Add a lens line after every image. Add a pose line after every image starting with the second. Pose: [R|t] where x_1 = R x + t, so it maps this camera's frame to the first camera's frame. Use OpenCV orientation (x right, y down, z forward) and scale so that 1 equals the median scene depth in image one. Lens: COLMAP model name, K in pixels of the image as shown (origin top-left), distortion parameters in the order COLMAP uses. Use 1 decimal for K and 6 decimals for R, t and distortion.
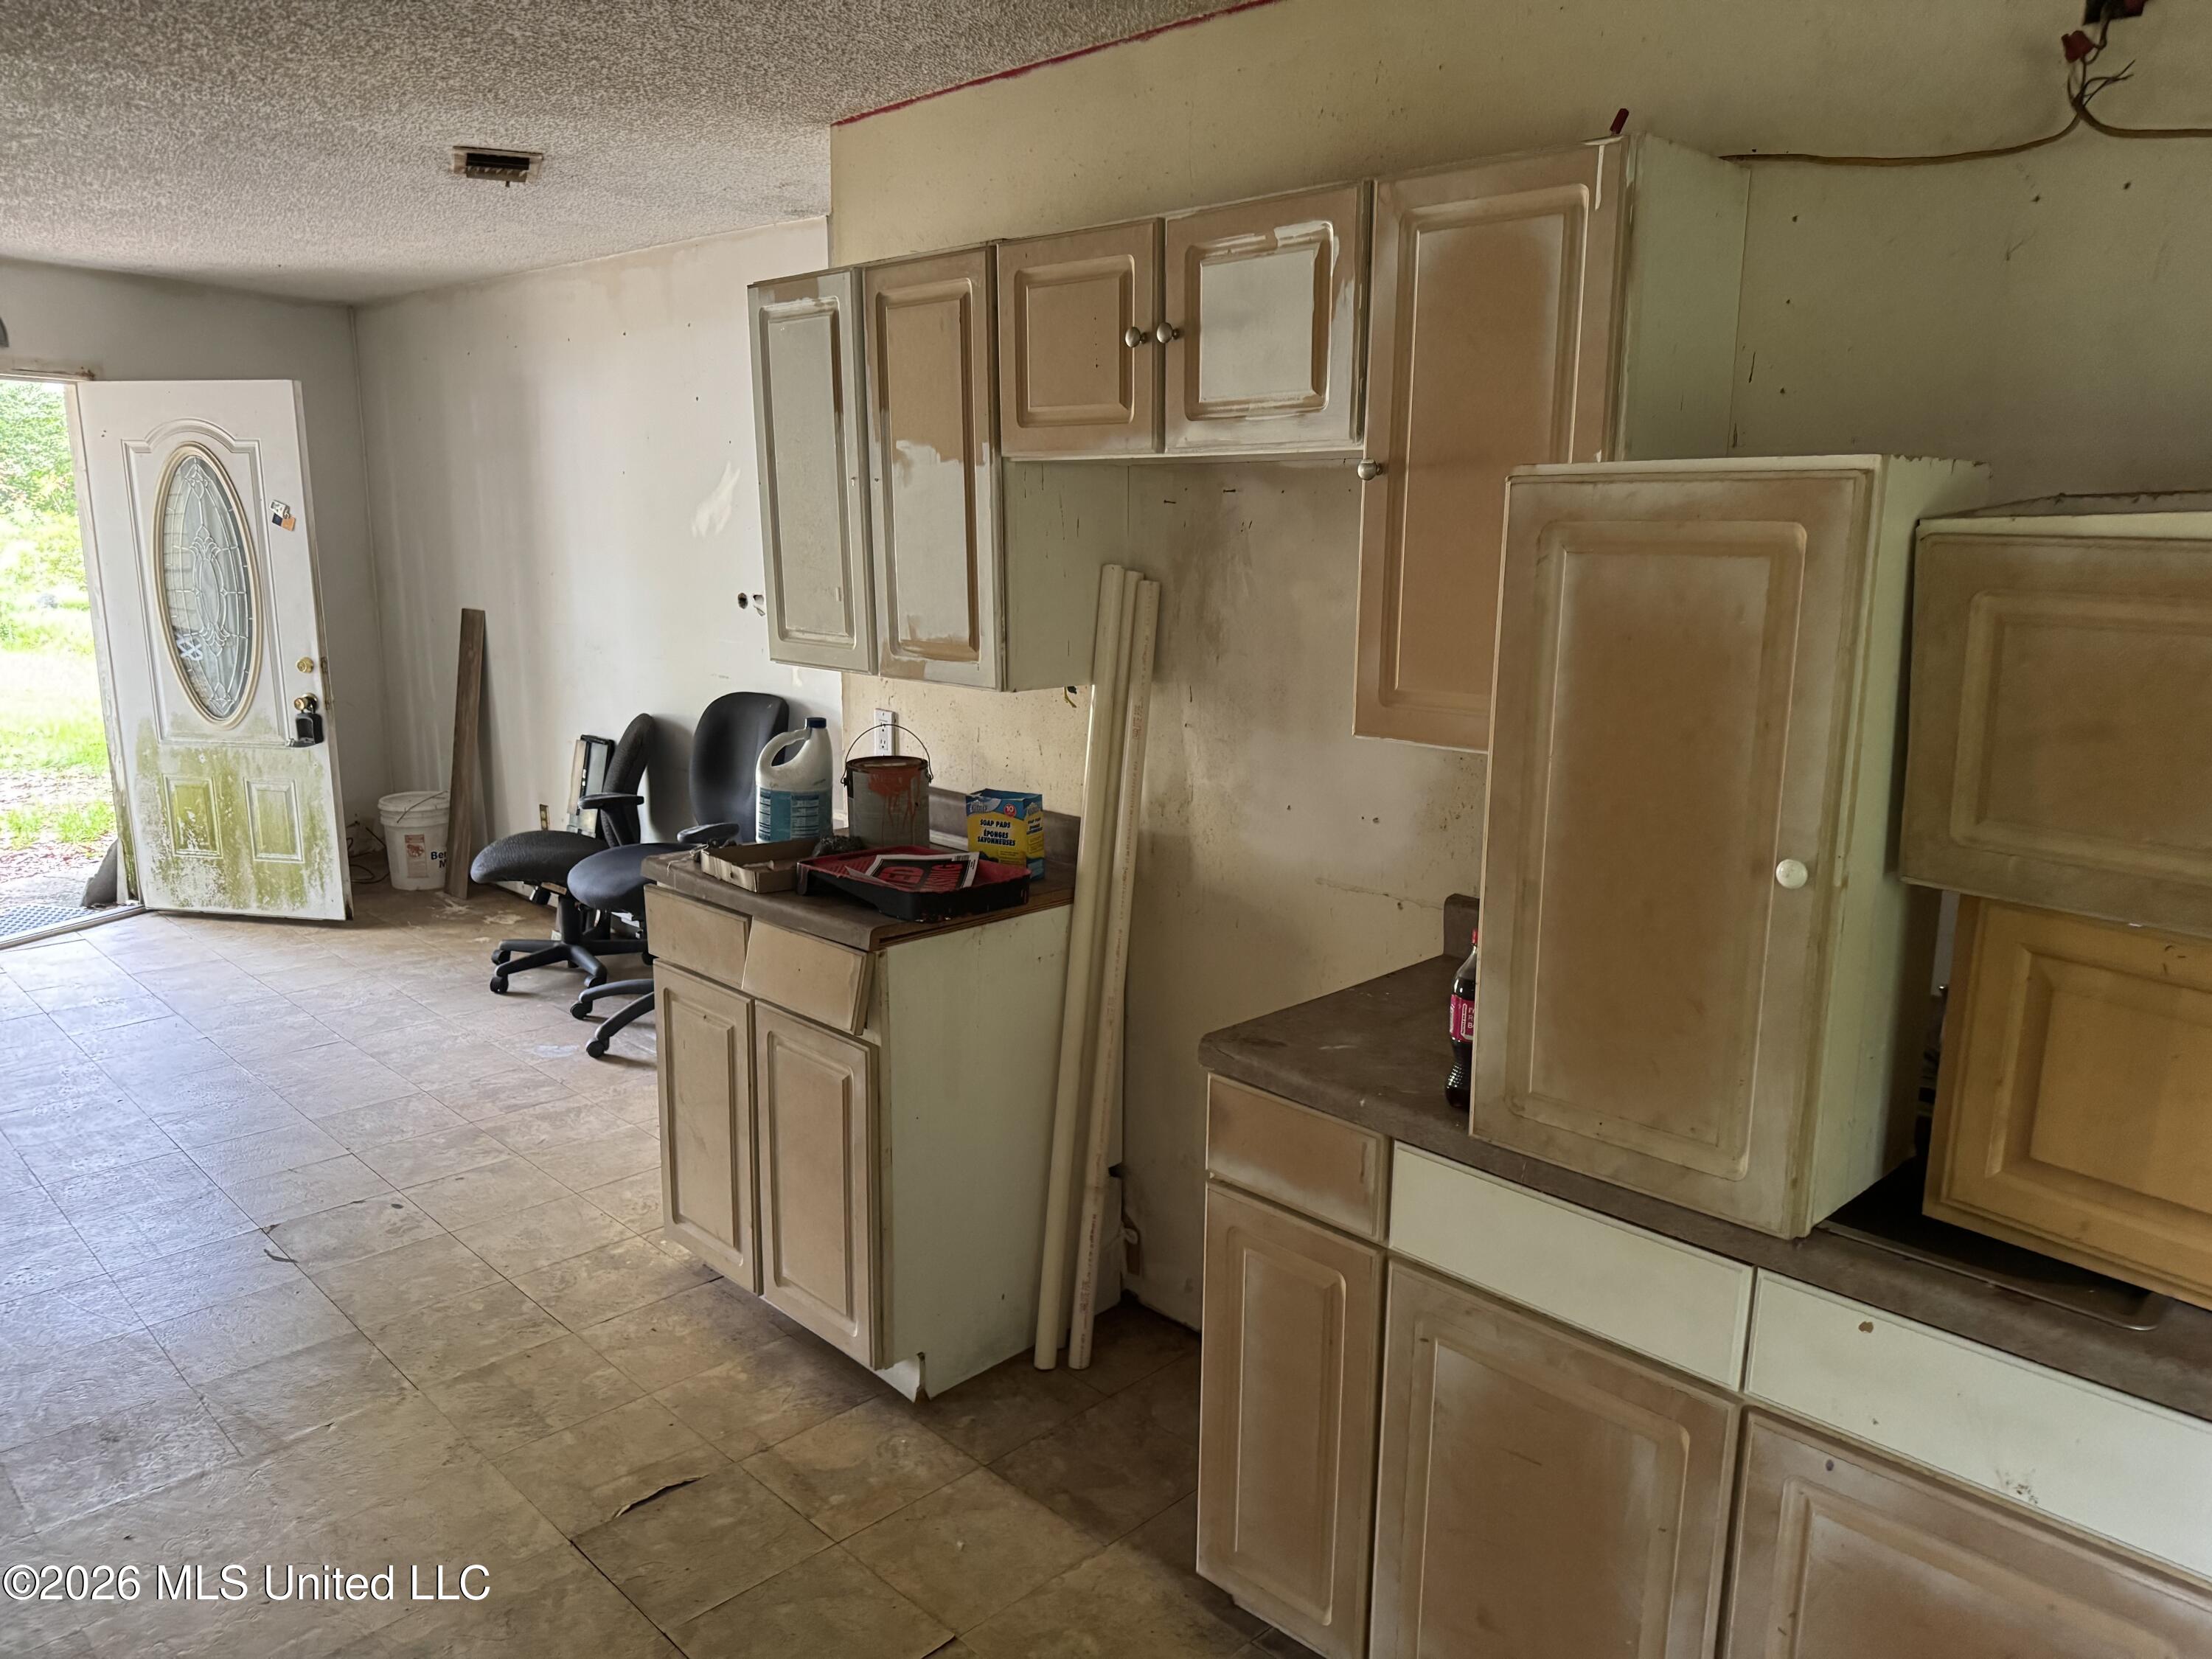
lens RADIAL K [[1554.5, 0, 1081.3], [0, 1554.5, 836.1], [0, 0, 1]] dist [0.084231, -0.082331]
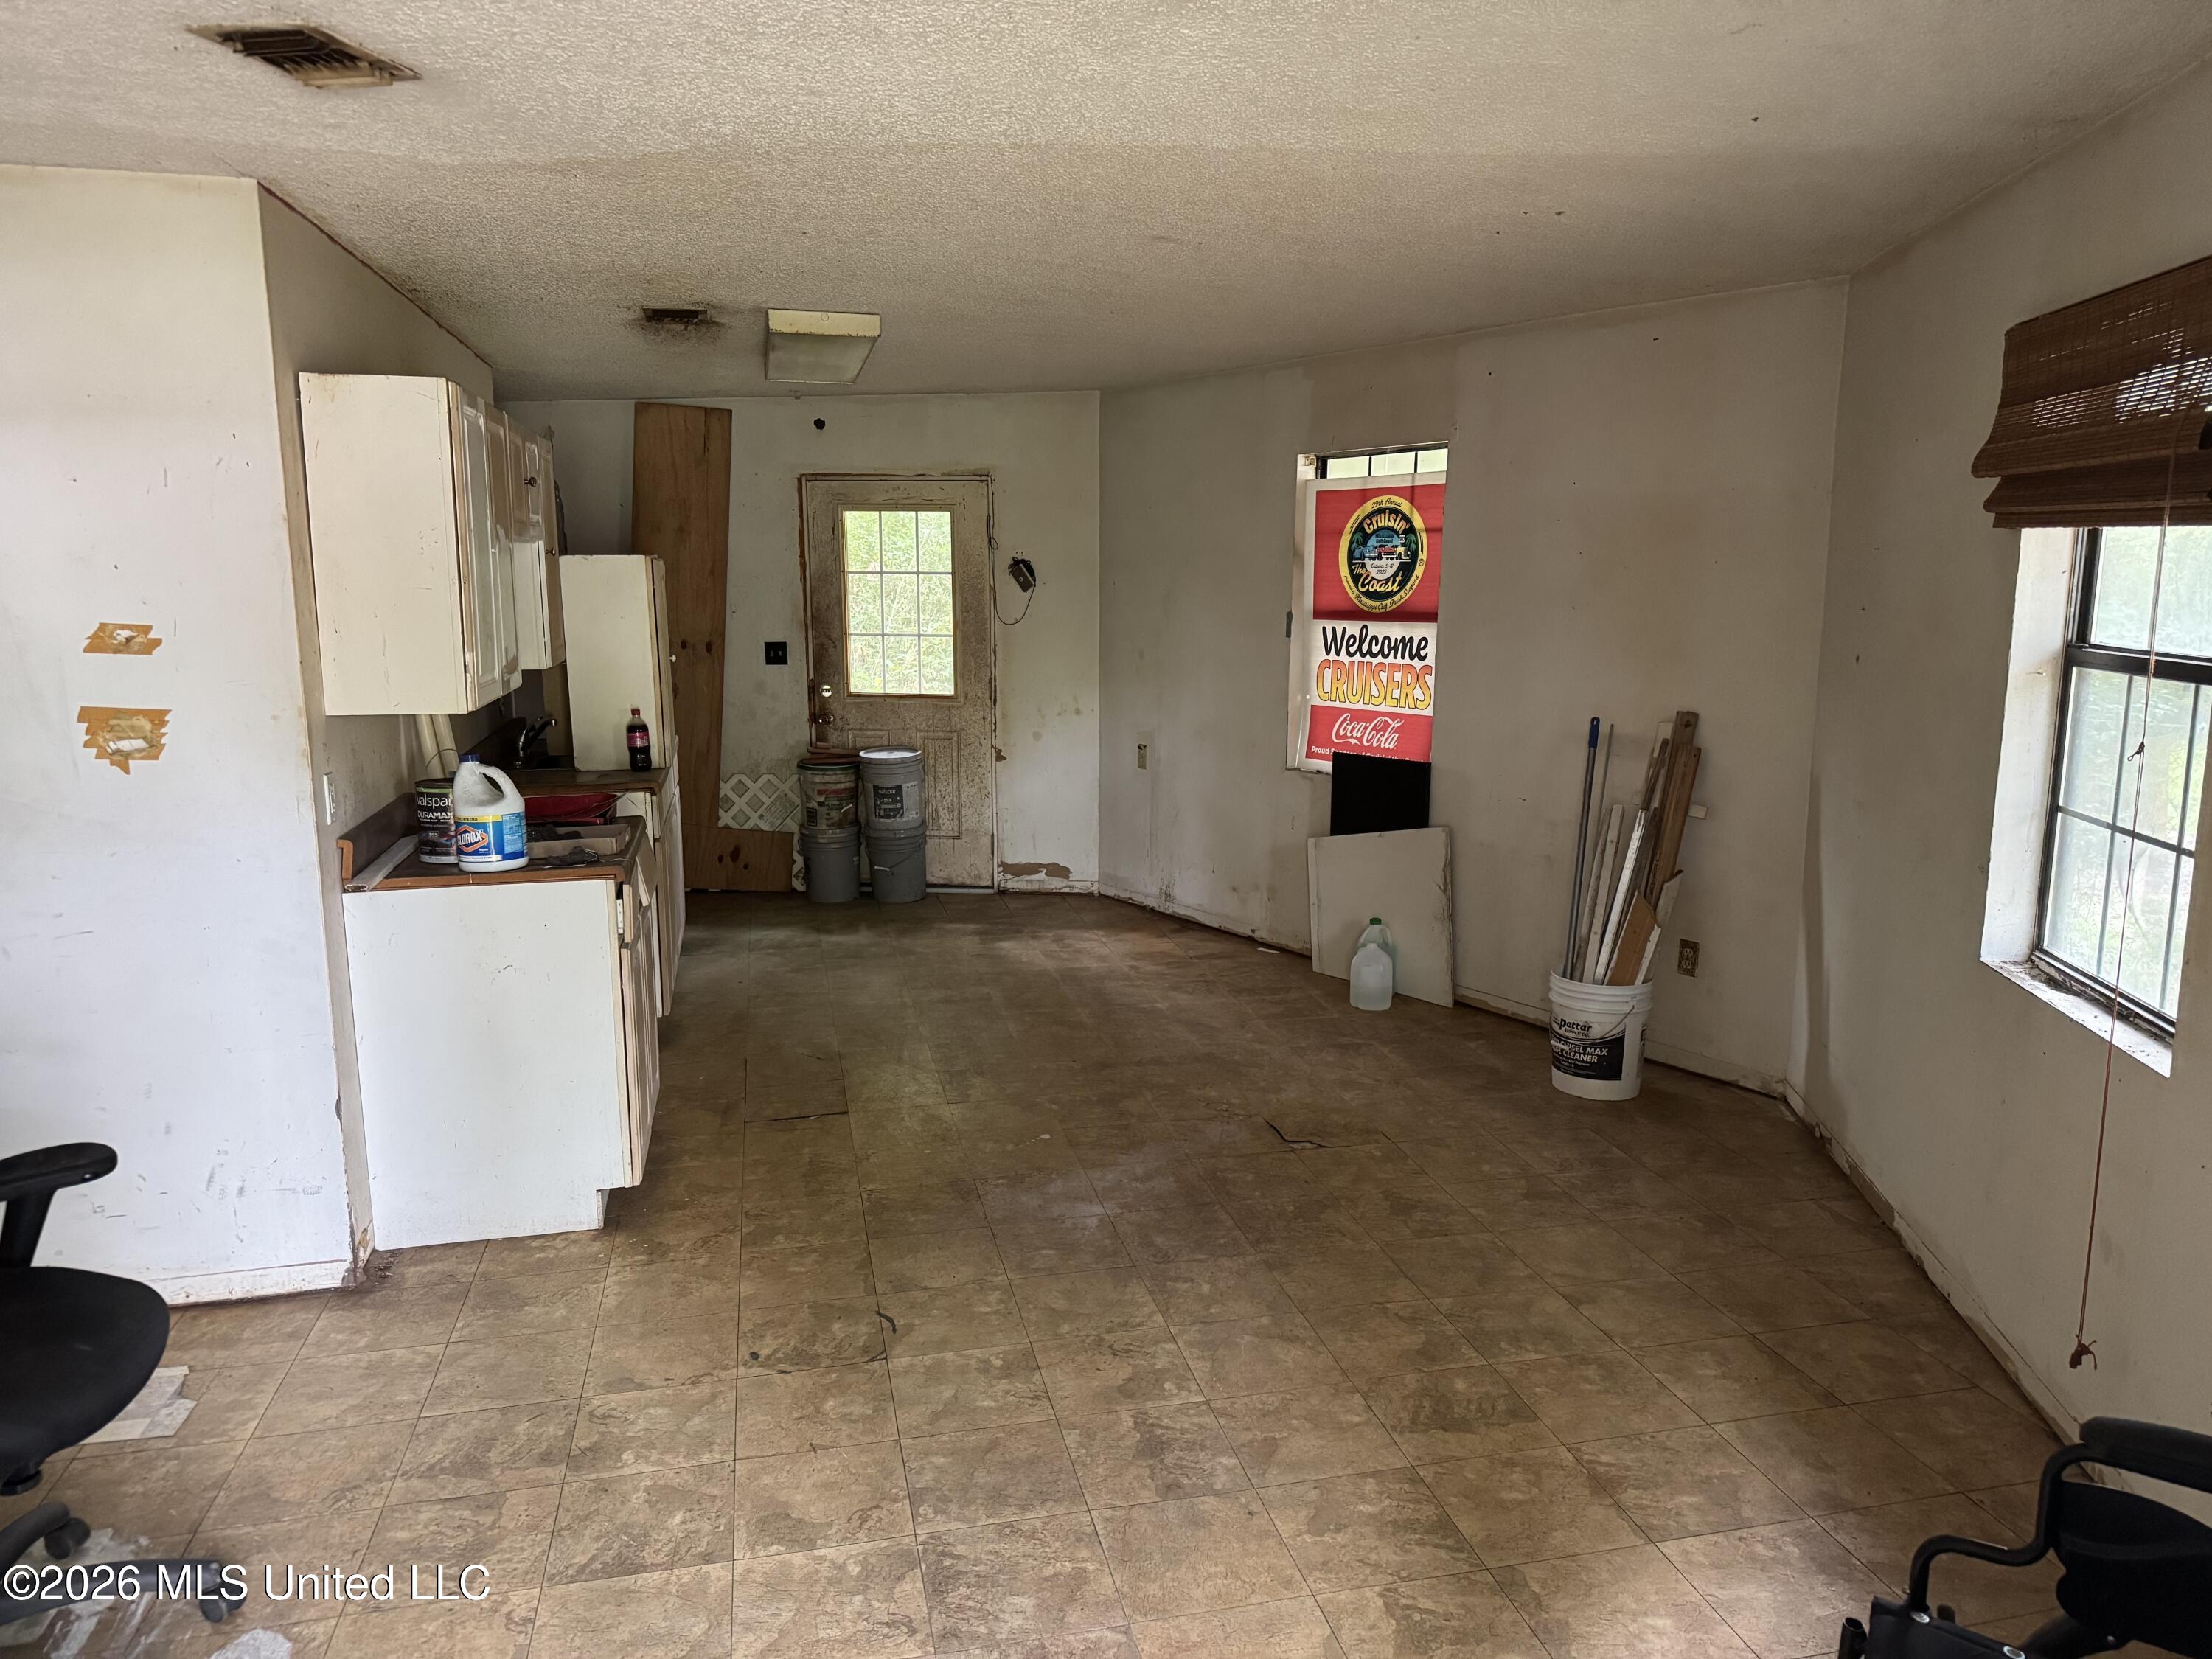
lens RADIAL K [[1537.4, 0, 1106.0], [0, 1537.4, 829.5], [0, 0, 1]] dist [0.081329, -0.109171]
pose [[-0.853964, -0.089323, 0.512608, -1.064532], [0.107931, 0.933321, 0.342436, -0.333900], [-0.509016, 0.347754, -0.787382, 1.541419]]
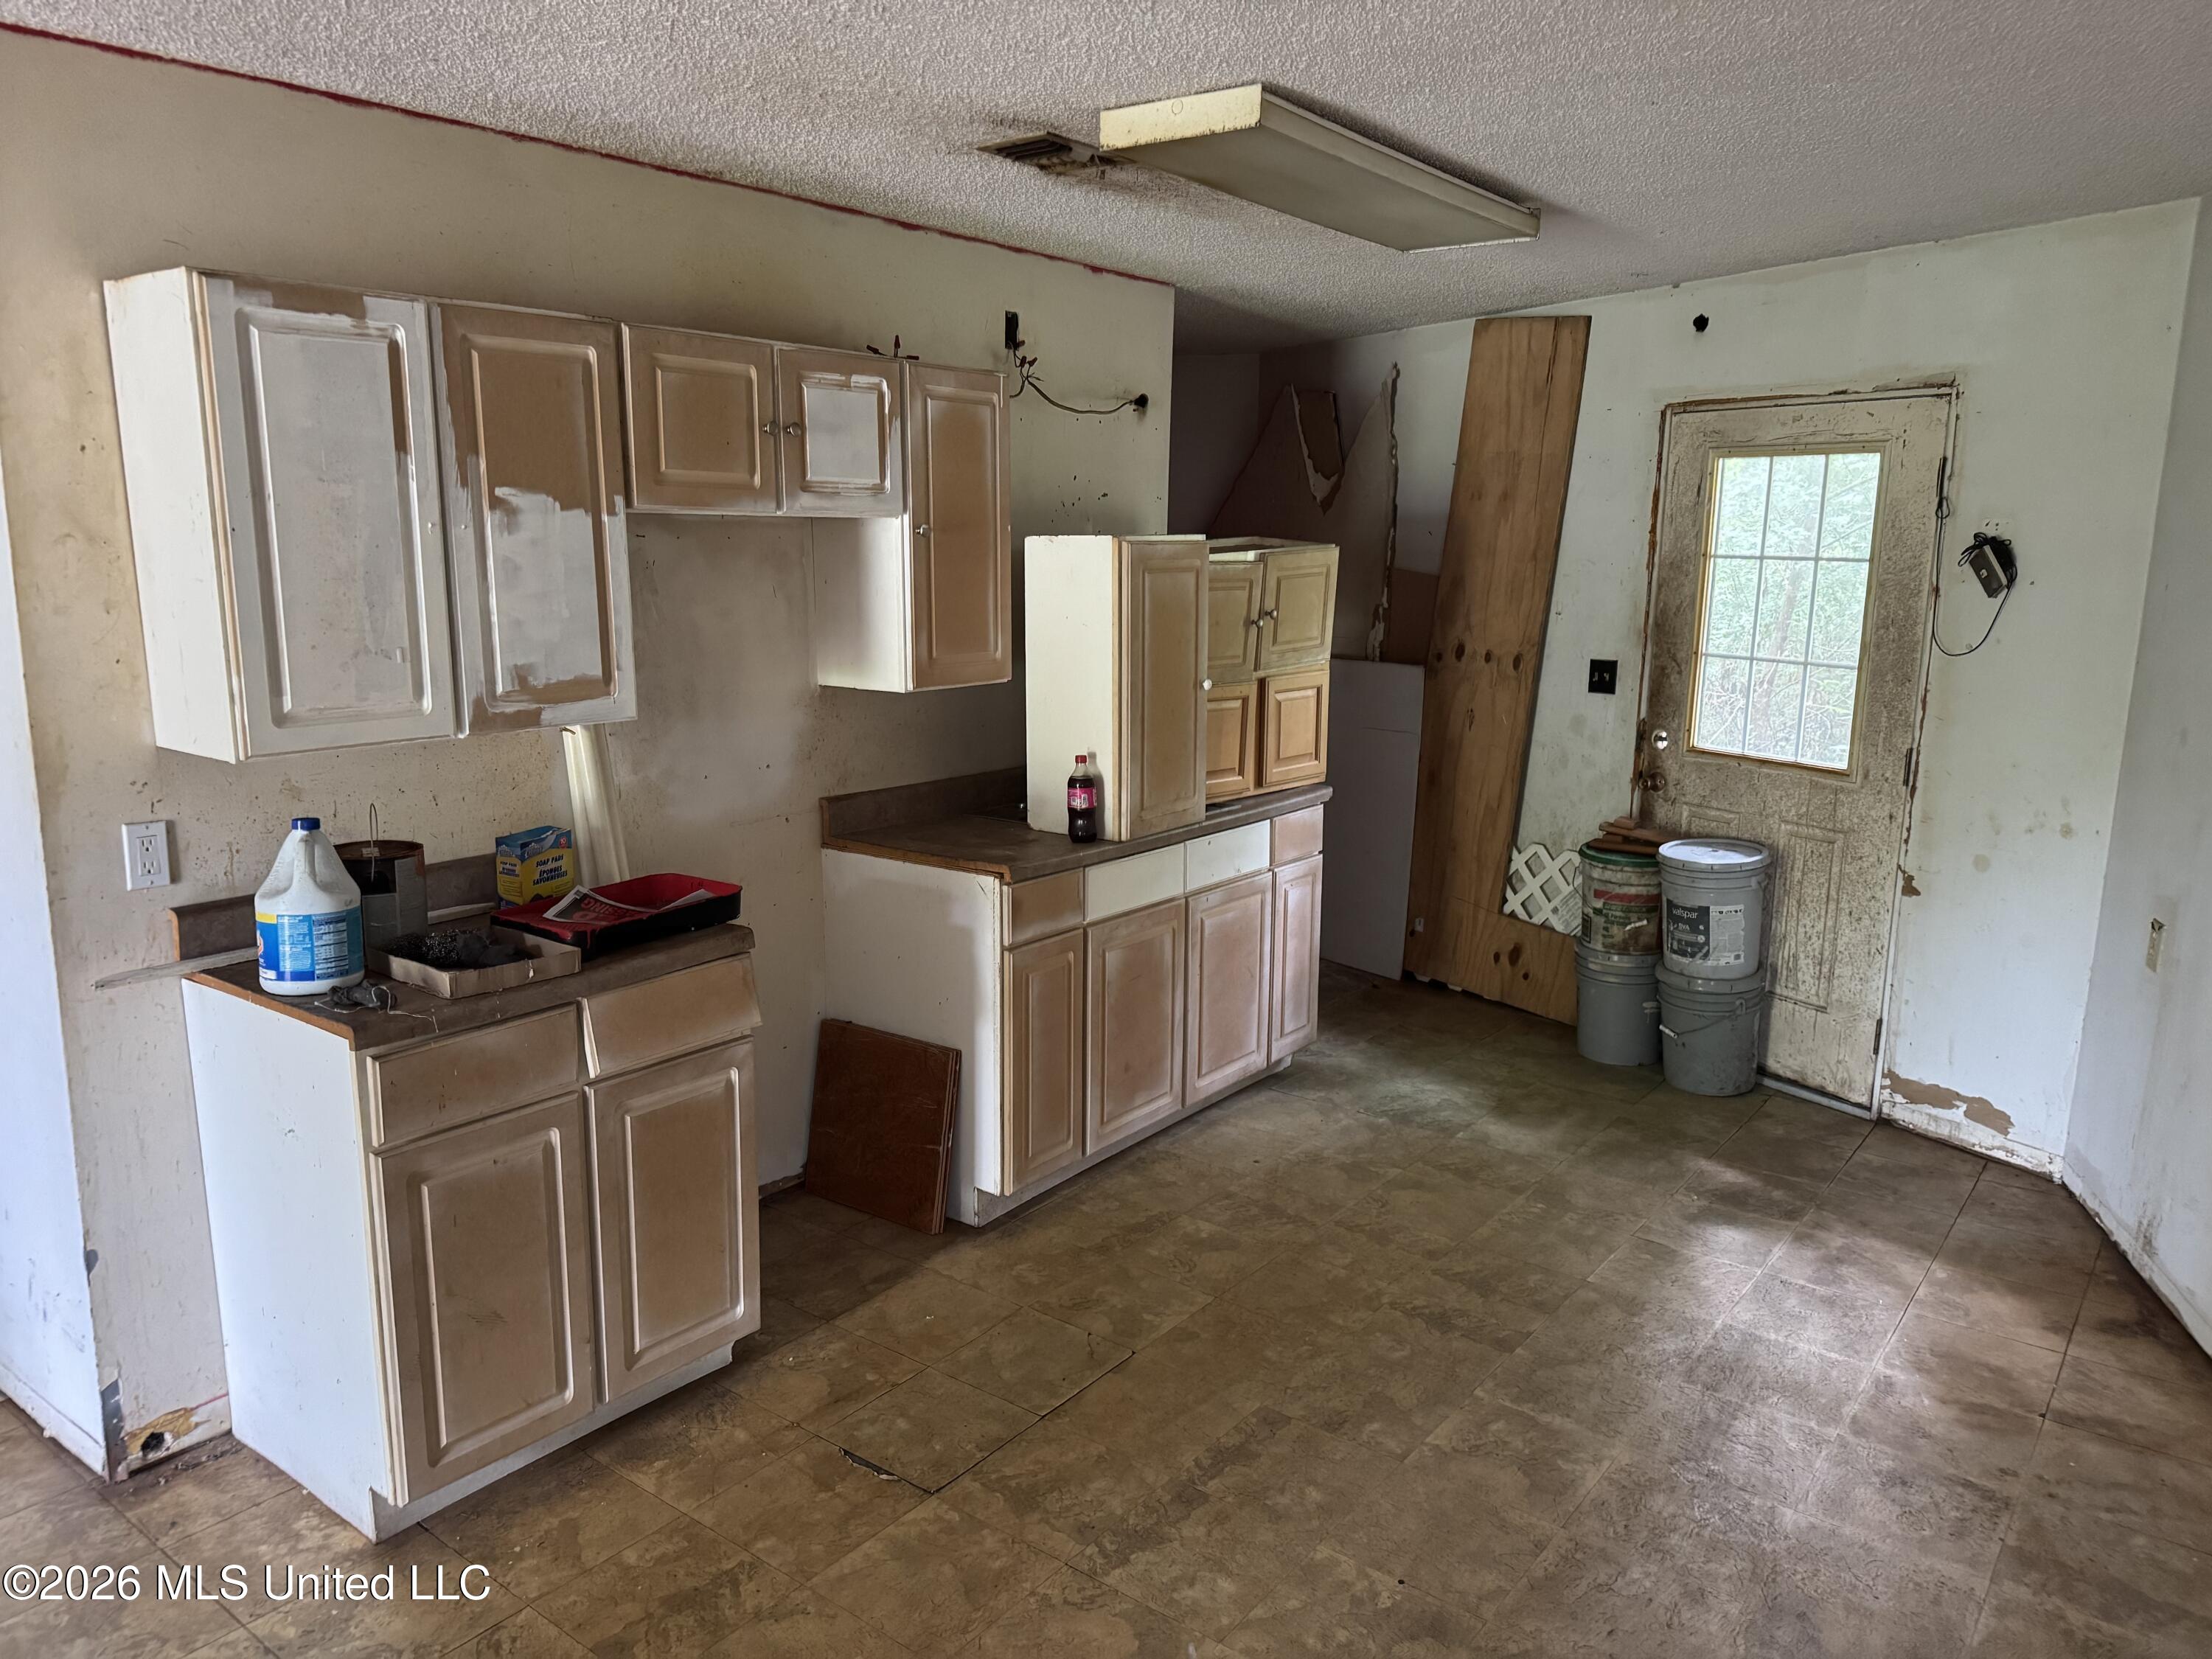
lens RADIAL K [[1537.4, 0, 1106.0], [0, 1537.4, 829.5], [0, 0, 1]] dist [0.081329, -0.109171]
pose [[-0.137888, -0.190054, 0.972042, -0.922880], [0.200983, 0.955630, 0.215355, -0.146460], [-0.969842, 0.225059, -0.093572, 0.620715]]
